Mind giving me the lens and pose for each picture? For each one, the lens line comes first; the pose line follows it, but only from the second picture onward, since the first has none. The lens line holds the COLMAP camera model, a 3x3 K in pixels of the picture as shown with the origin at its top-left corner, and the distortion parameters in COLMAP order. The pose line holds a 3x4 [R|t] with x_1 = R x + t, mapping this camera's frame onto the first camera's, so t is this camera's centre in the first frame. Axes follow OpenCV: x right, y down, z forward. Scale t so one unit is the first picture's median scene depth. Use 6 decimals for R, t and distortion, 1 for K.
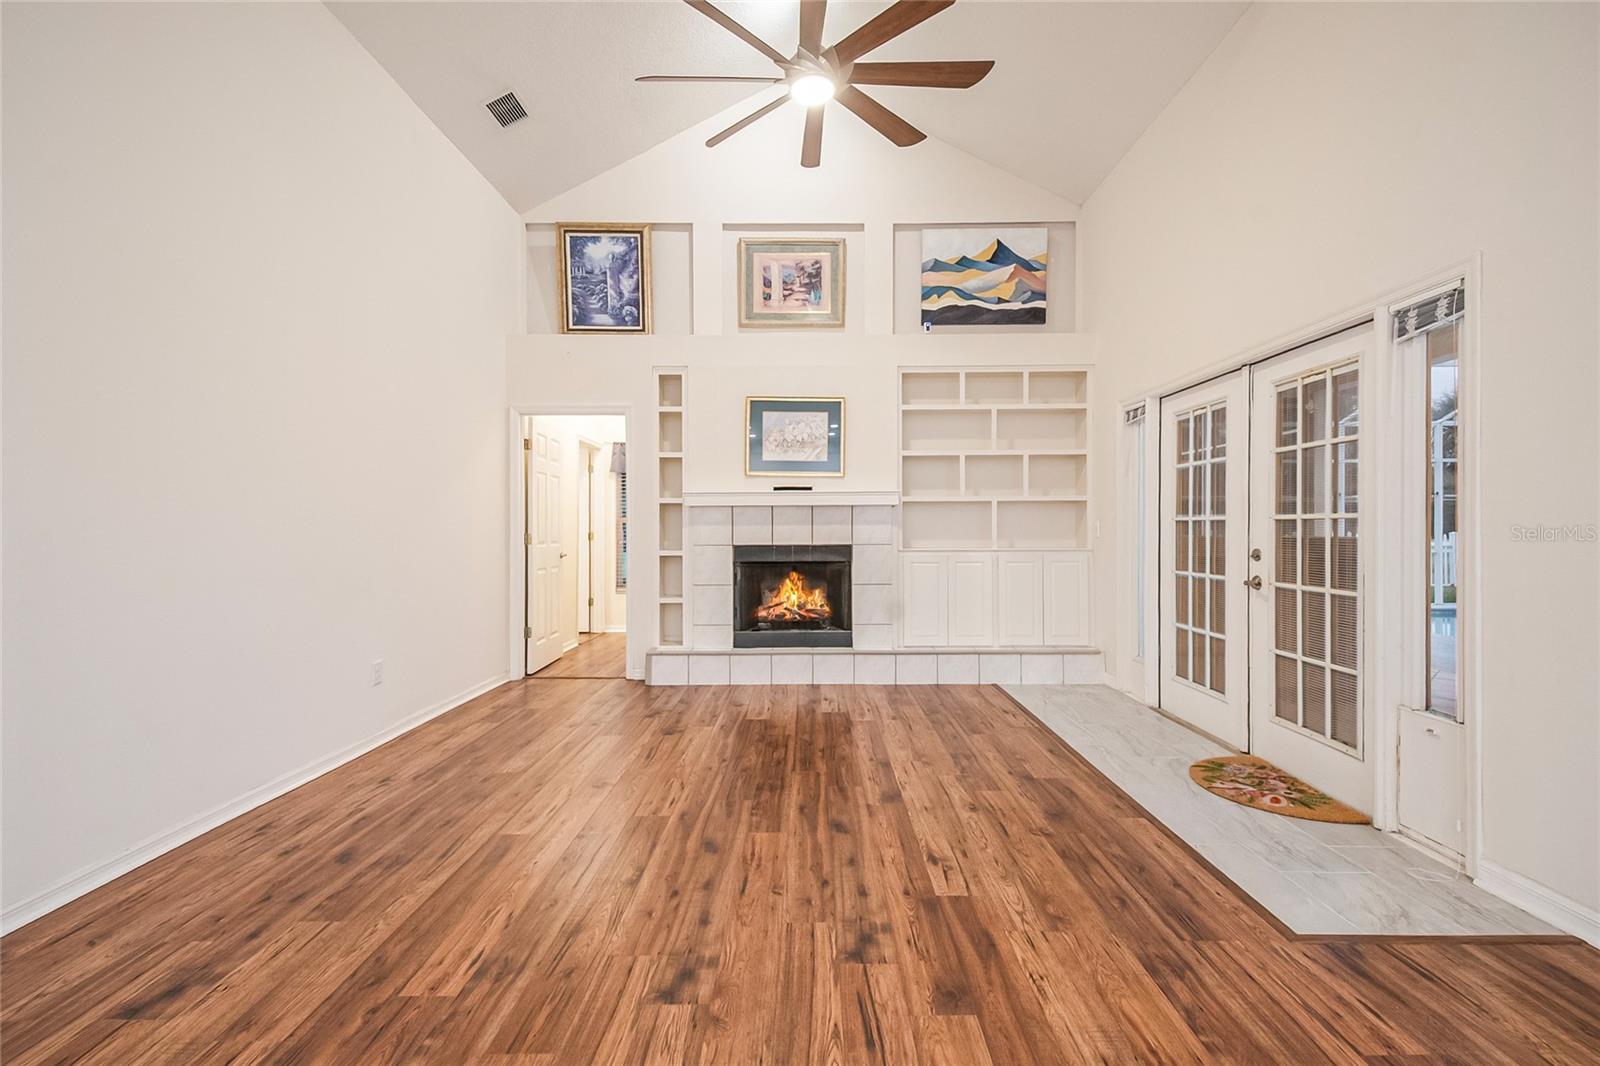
lens RADIAL K [[698.5, 0, 793.2], [0, 698.5, 532.7], [0, 0, 1]] dist [0.018091, -0.001581]
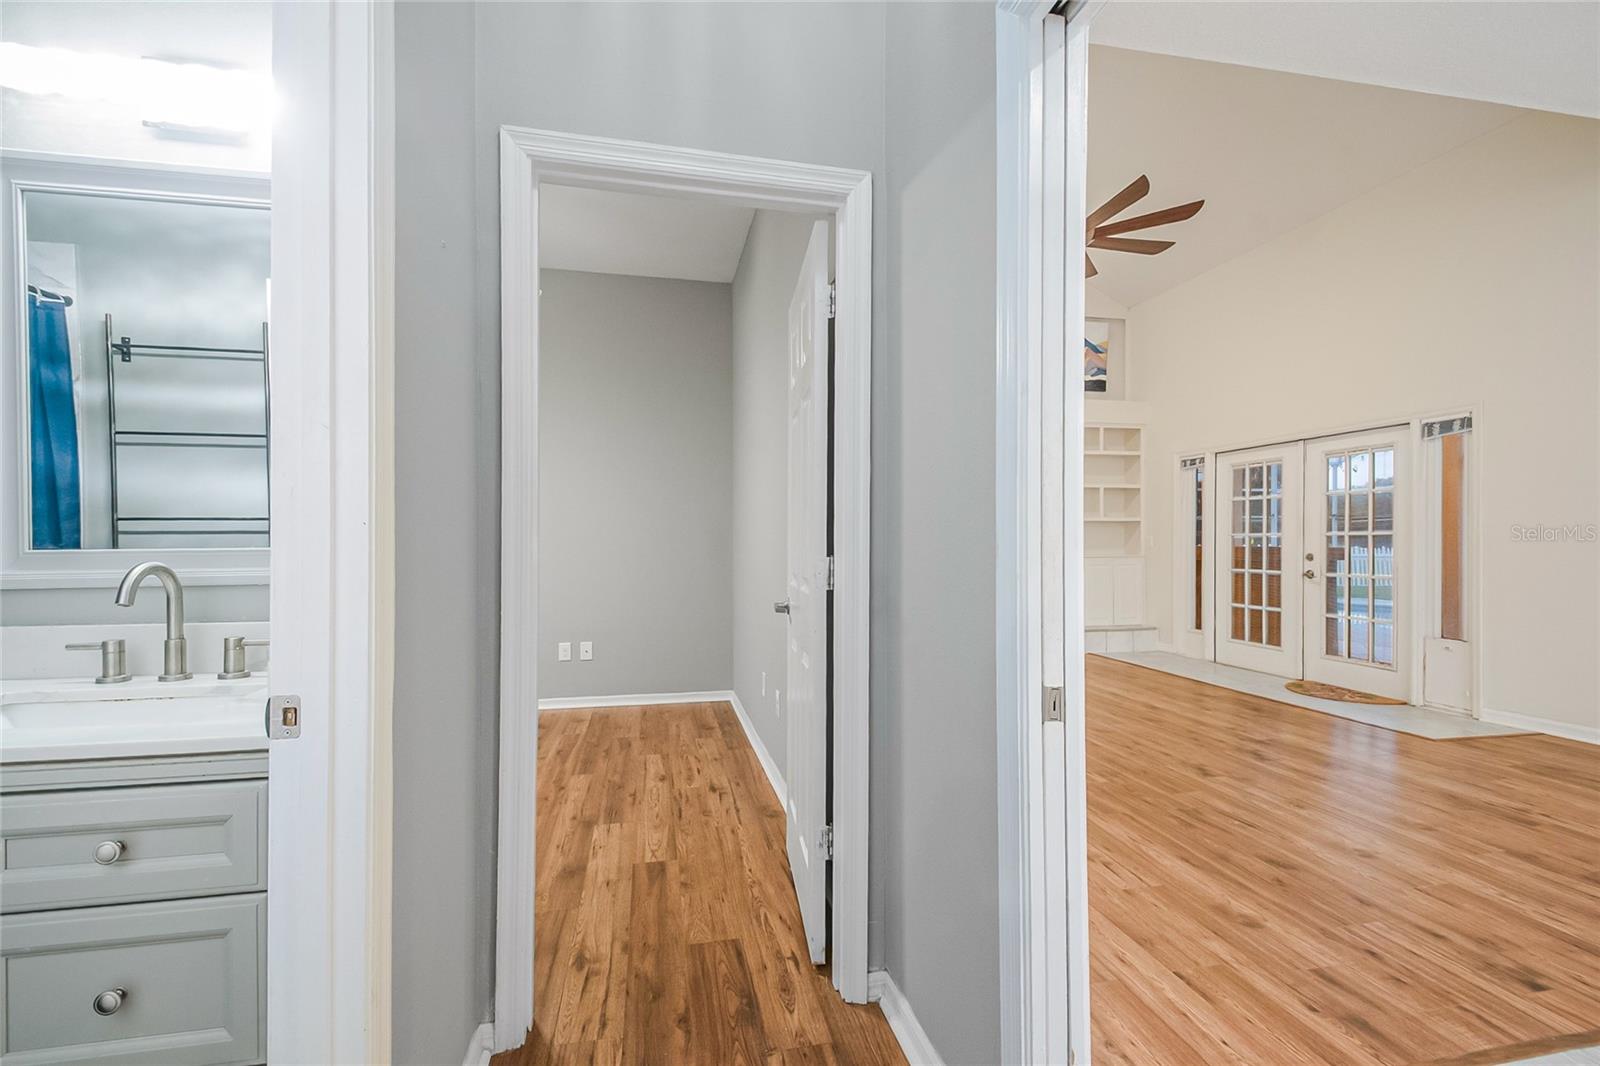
lens RADIAL K [[698.5, 0, 791.5], [0, 698.5, 540.5], [0, 0, 1]] dist [0.018091, -0.001581]
pose [[0.975782, 0.009280, 0.218550, -1.581486], [-0.007026, 0.999914, -0.011092, 0.036053], [-0.218634, 0.009288, 0.975763, -0.596434]]
